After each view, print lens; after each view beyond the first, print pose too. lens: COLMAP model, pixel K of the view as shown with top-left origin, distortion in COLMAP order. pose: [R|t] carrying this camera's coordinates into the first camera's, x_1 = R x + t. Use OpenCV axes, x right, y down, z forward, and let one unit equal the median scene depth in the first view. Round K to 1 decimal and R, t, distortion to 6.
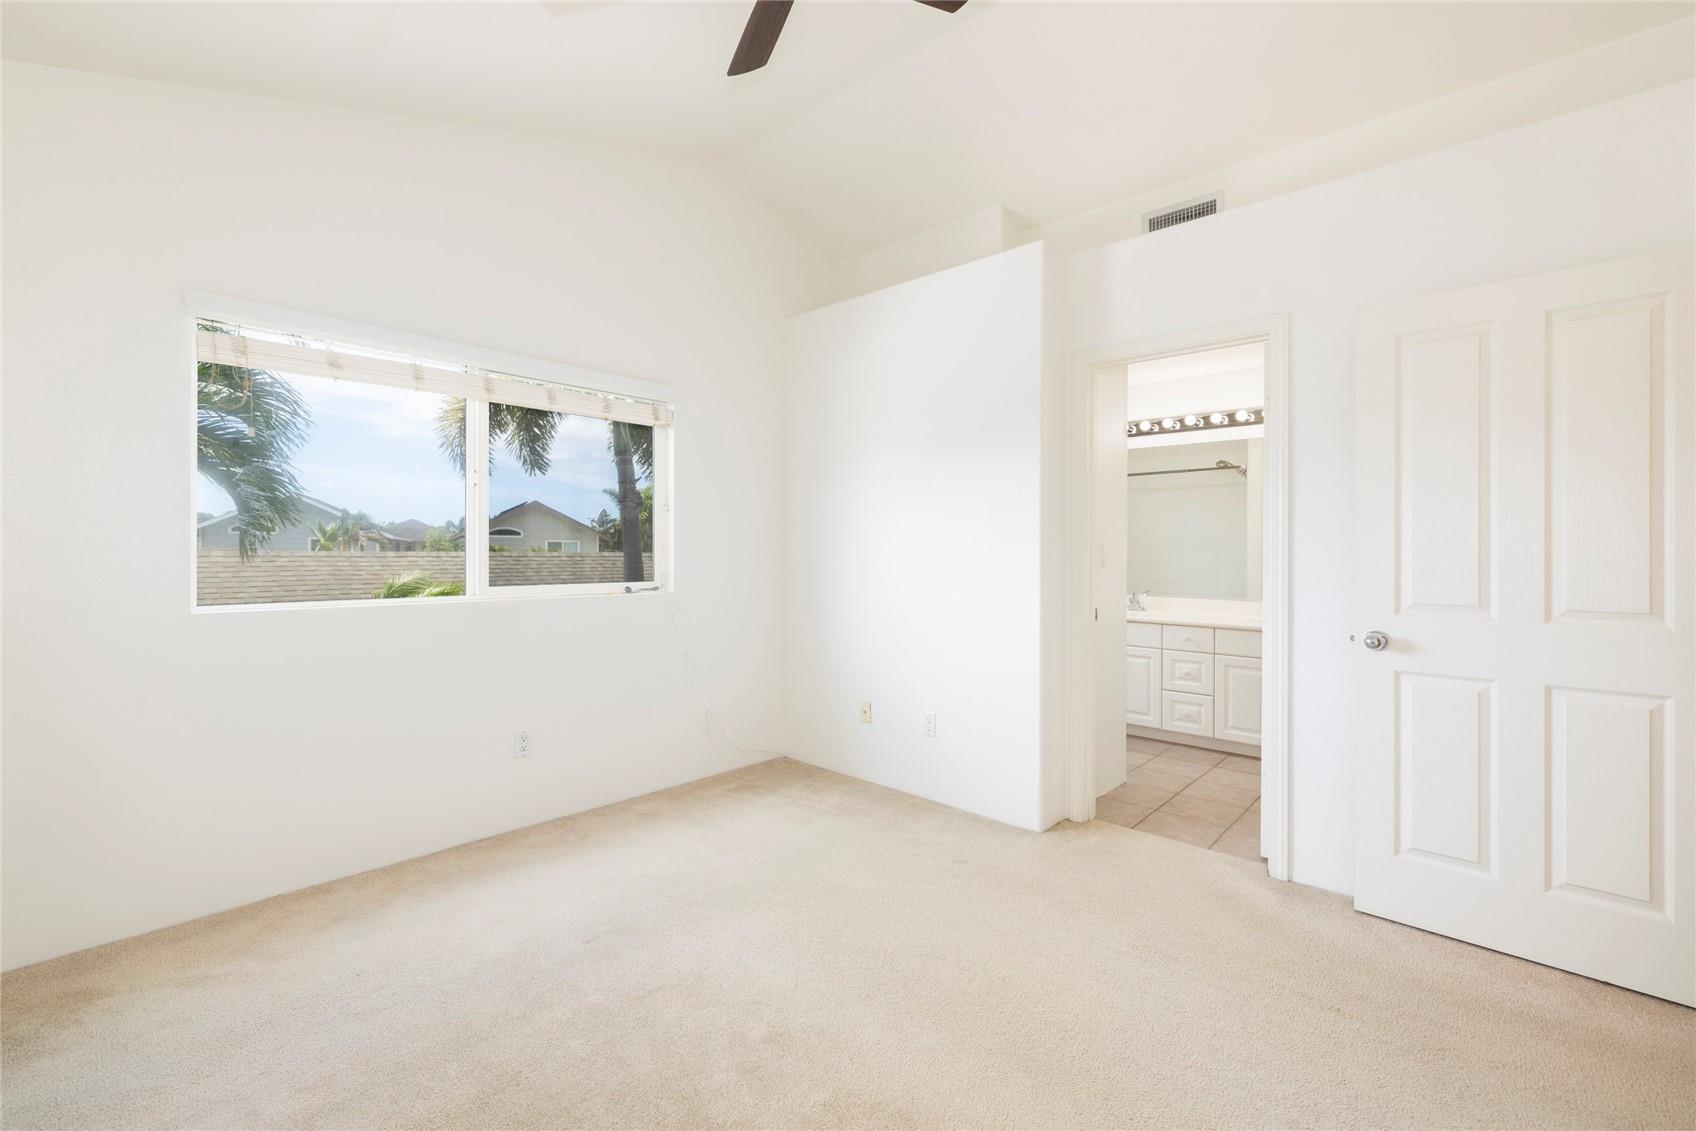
lens RADIAL K [[715.5, 0, 852.8], [0, 715.5, 558.5], [0, 0, 1]] dist [0.001039, 0.000264]
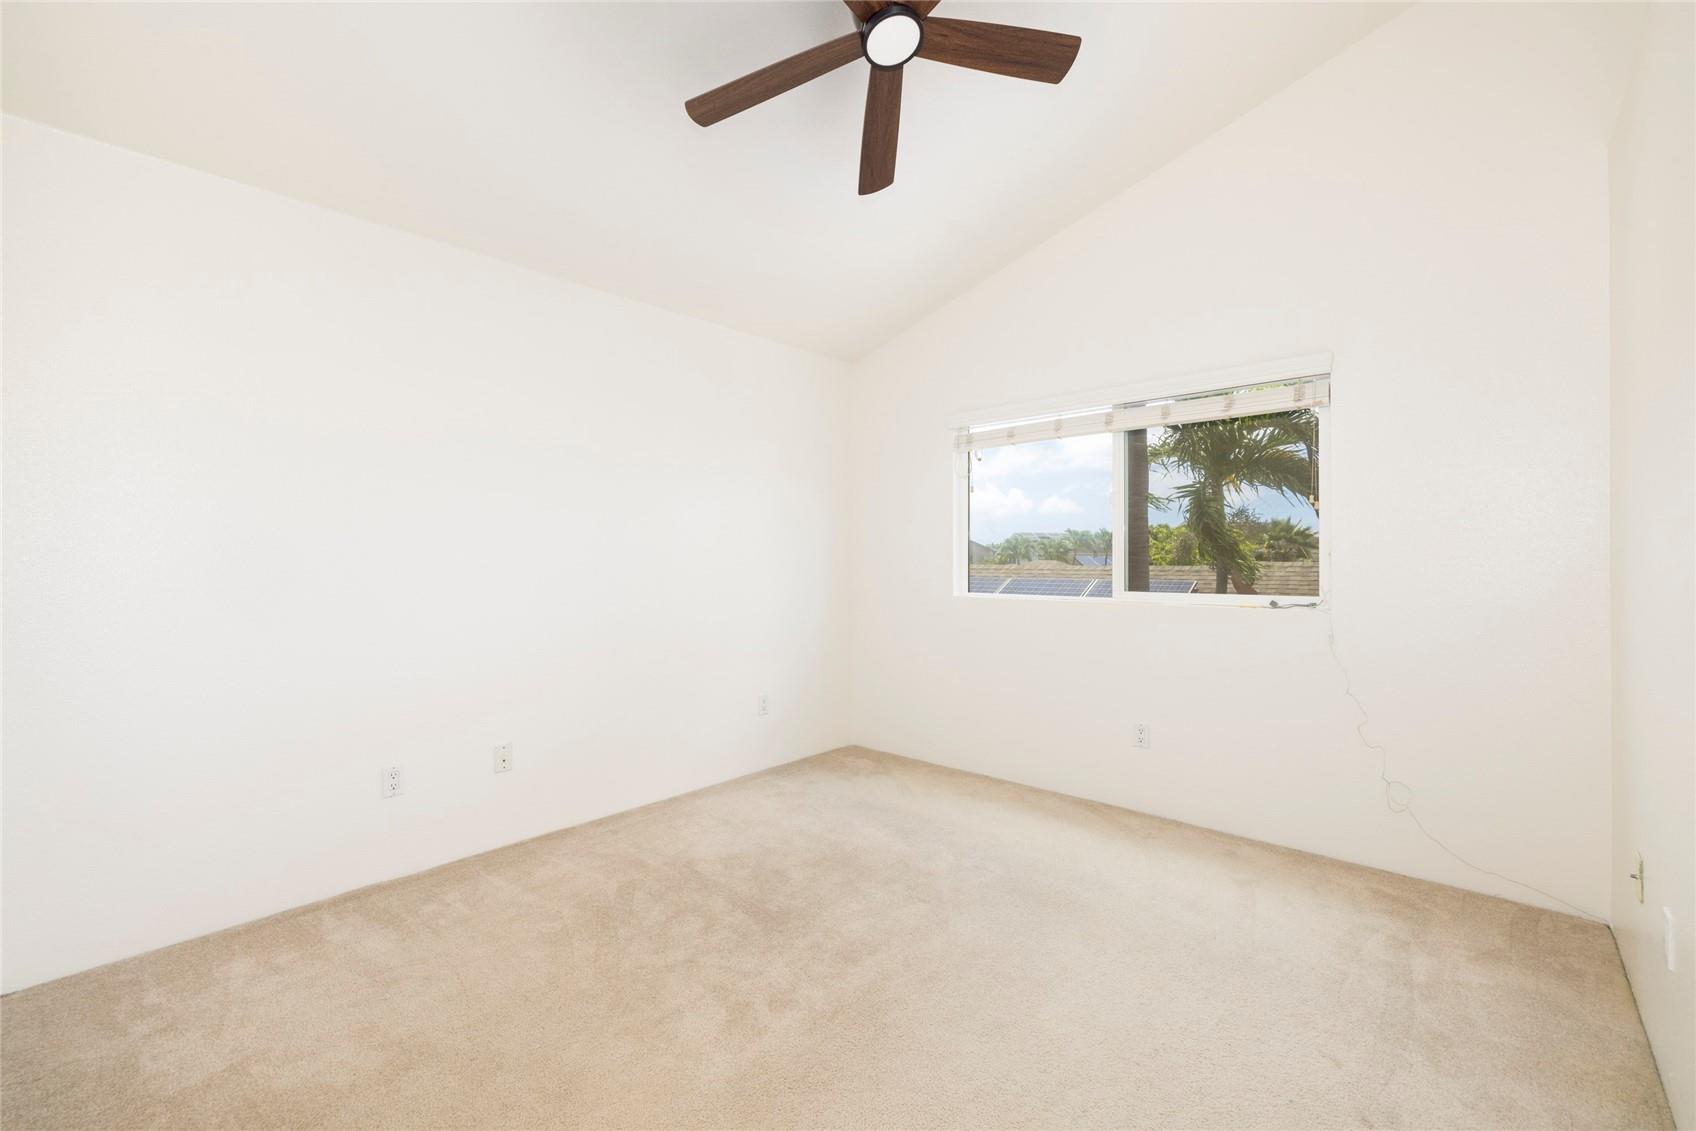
lens RADIAL K [[715.5, 0, 852.8], [0, 715.5, 558.5], [0, 0, 1]] dist [0.001039, 0.000264]
pose [[0.016609, -0.003386, -0.999856, 0.618598], [-0.014466, 0.999889, -0.003626, -0.001849], [0.999757, 0.014524, 0.016558, 0.523824]]
